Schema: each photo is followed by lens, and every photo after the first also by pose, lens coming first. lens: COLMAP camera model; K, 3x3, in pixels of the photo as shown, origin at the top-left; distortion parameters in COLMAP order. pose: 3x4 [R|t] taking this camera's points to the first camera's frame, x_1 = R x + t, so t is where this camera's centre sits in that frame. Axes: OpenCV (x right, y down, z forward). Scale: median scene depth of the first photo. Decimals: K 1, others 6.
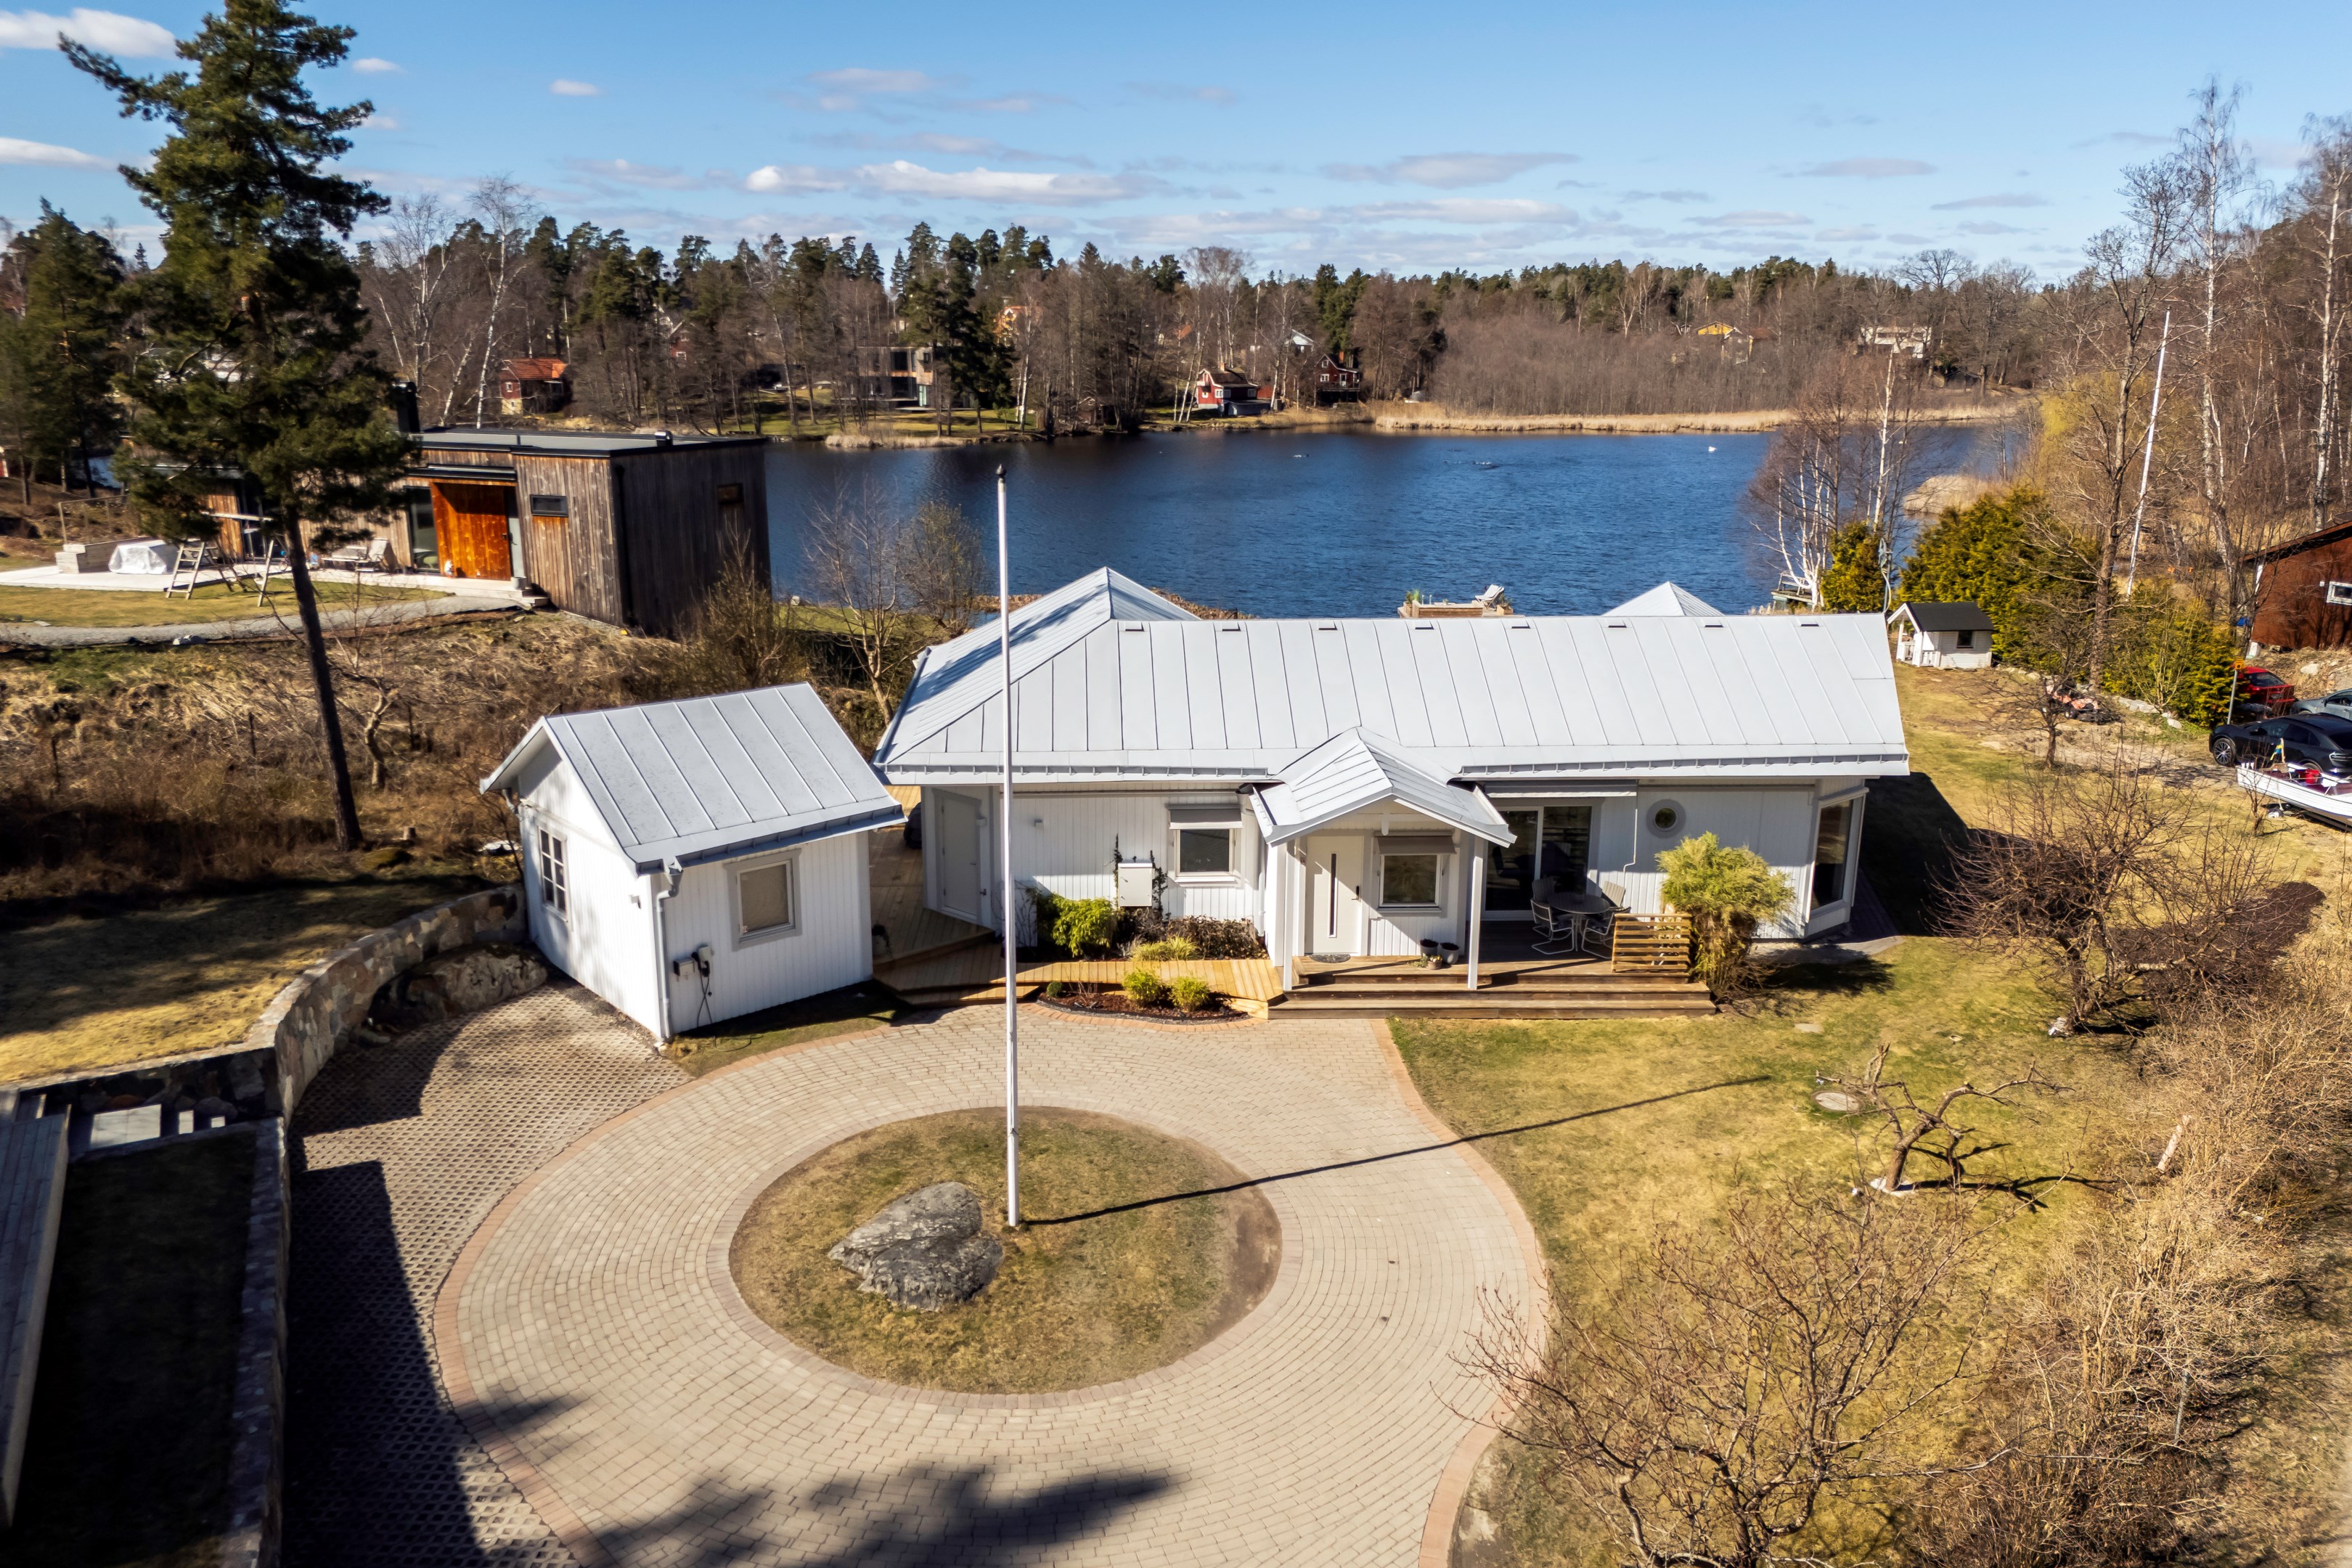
lens RADIAL K [[1658.4, 0, 1145.2], [0, 1658.4, 779.7], [0, 0, 1]] dist [0.123788, -0.113118]
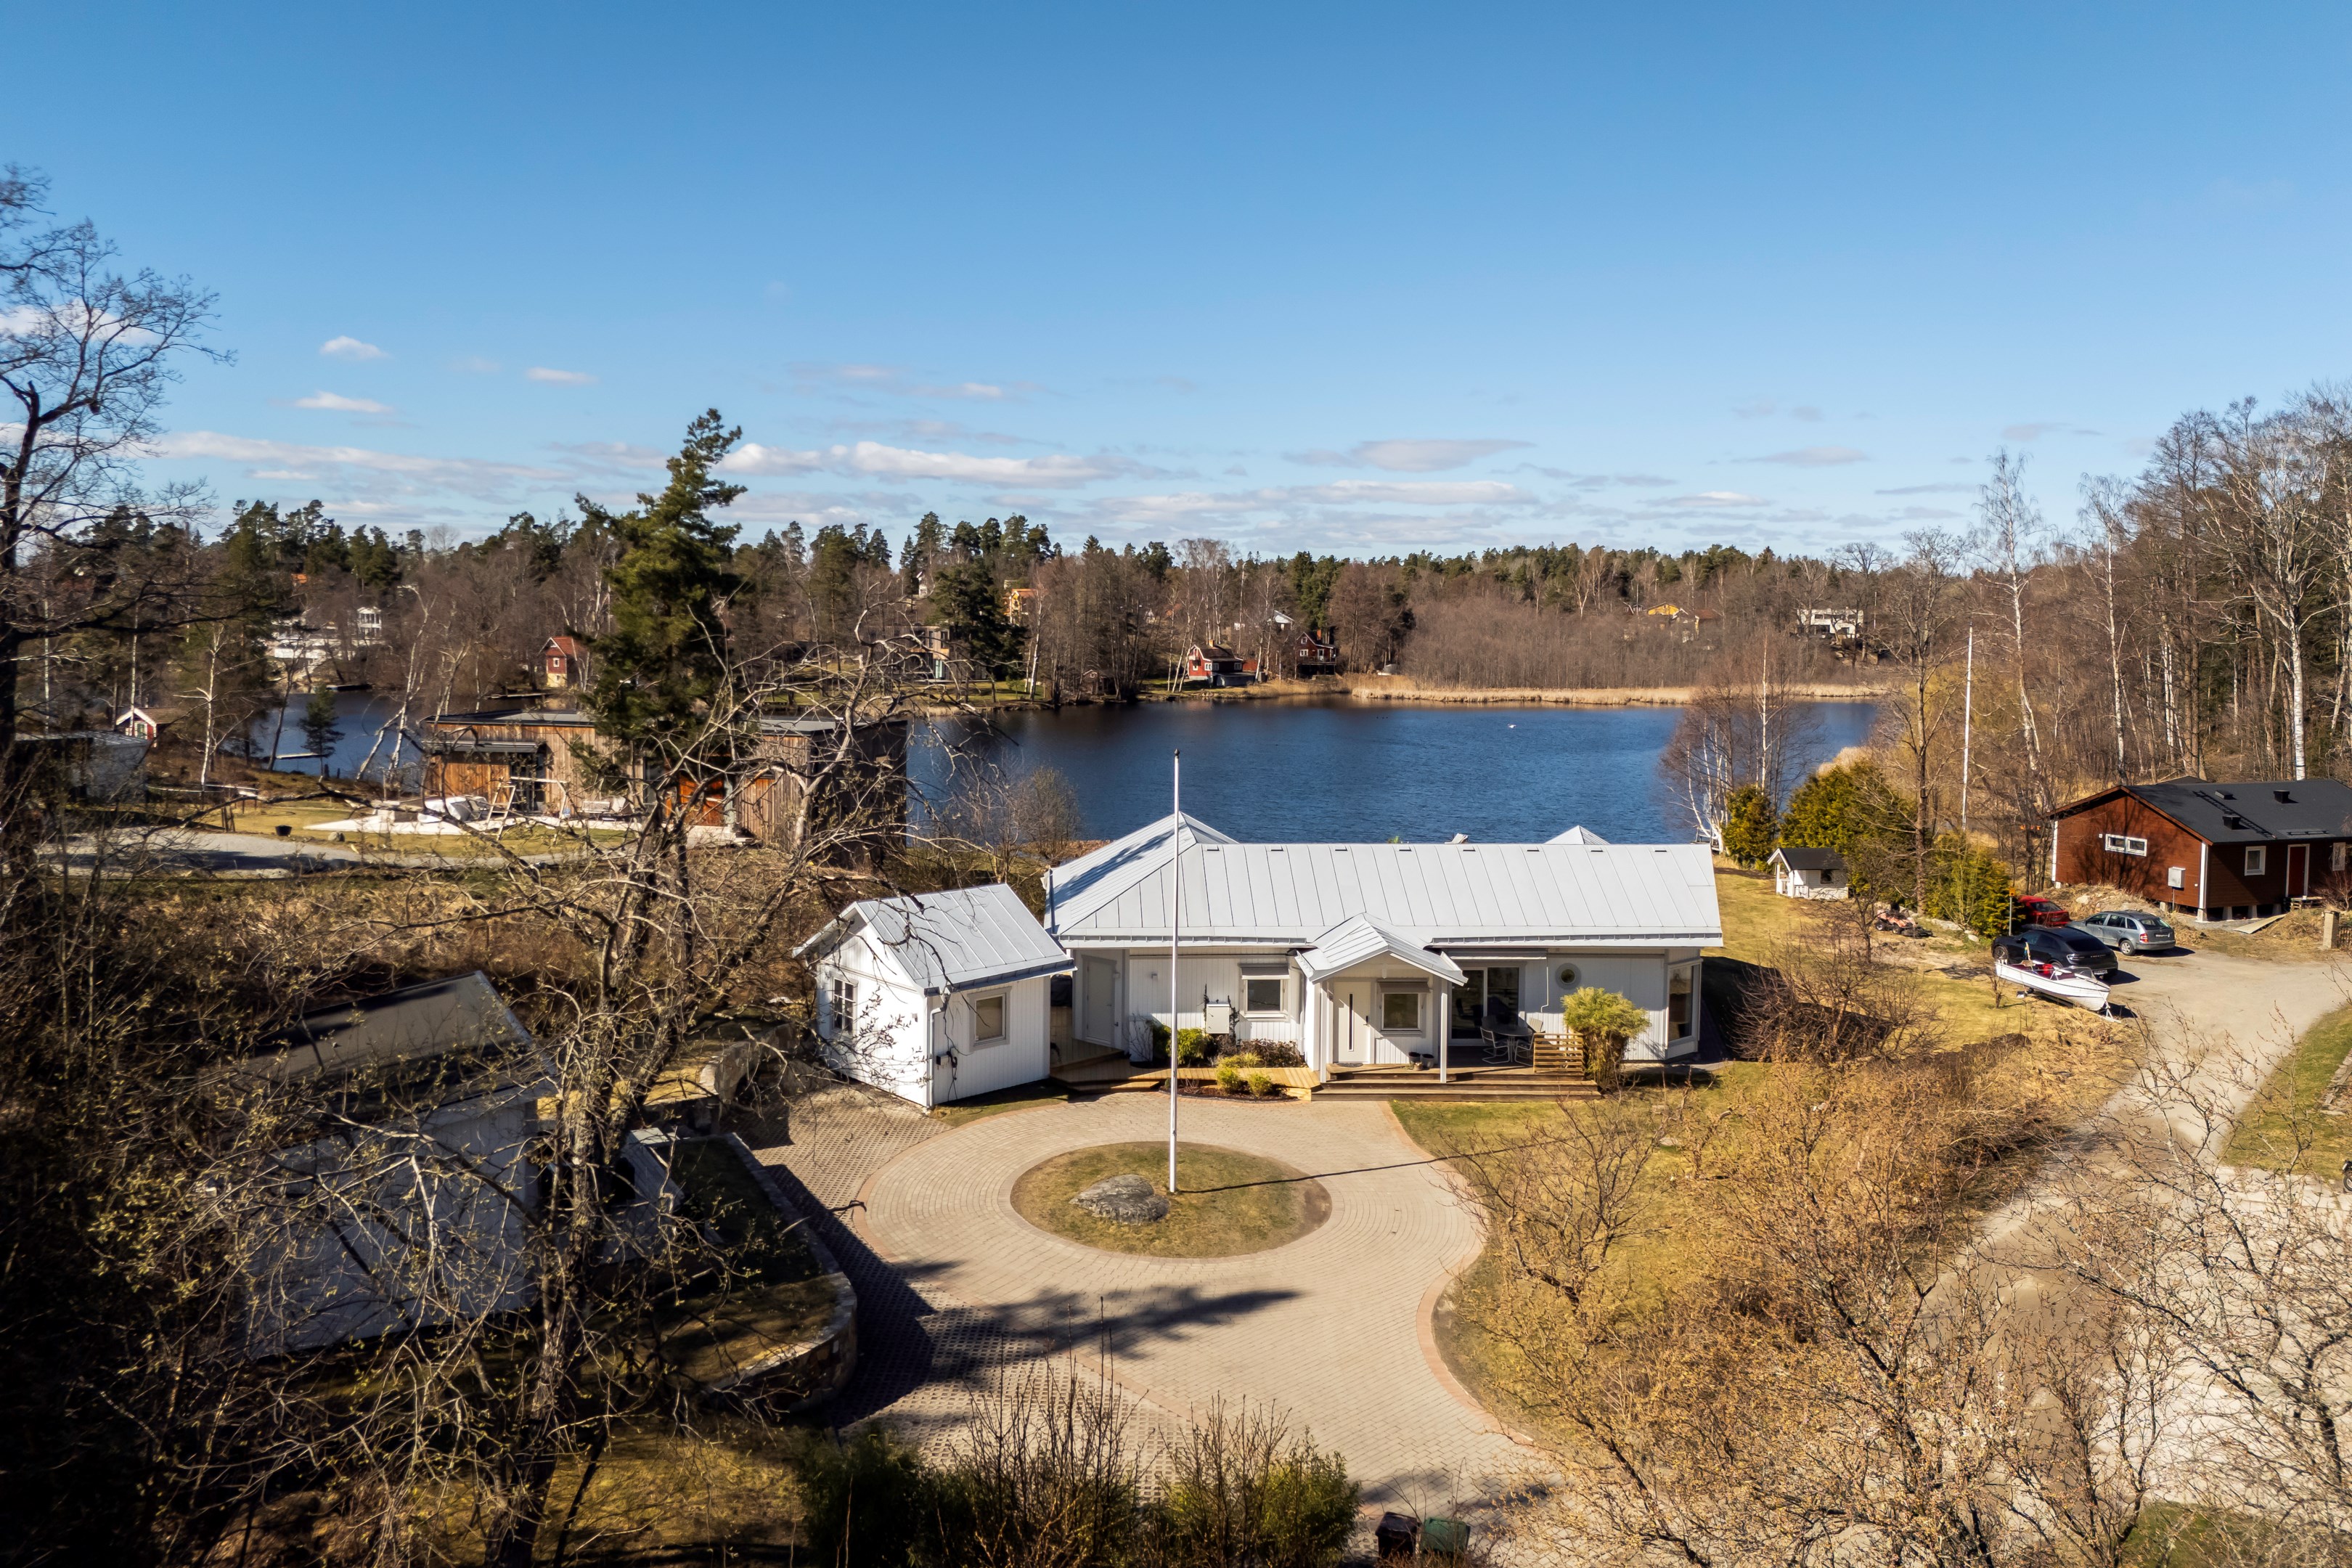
lens RADIAL K [[1655.1, 0, 1176.0], [0, 1655.1, 784.0], [0, 0, 1]] dist [0.166881, -0.111662]
pose [[0.999538, 0.001232, 0.030374, -0.087845], [0.003418, 0.988289, -0.152556, 0.080636], [-0.030206, 0.152589, 0.987828, -0.501463]]
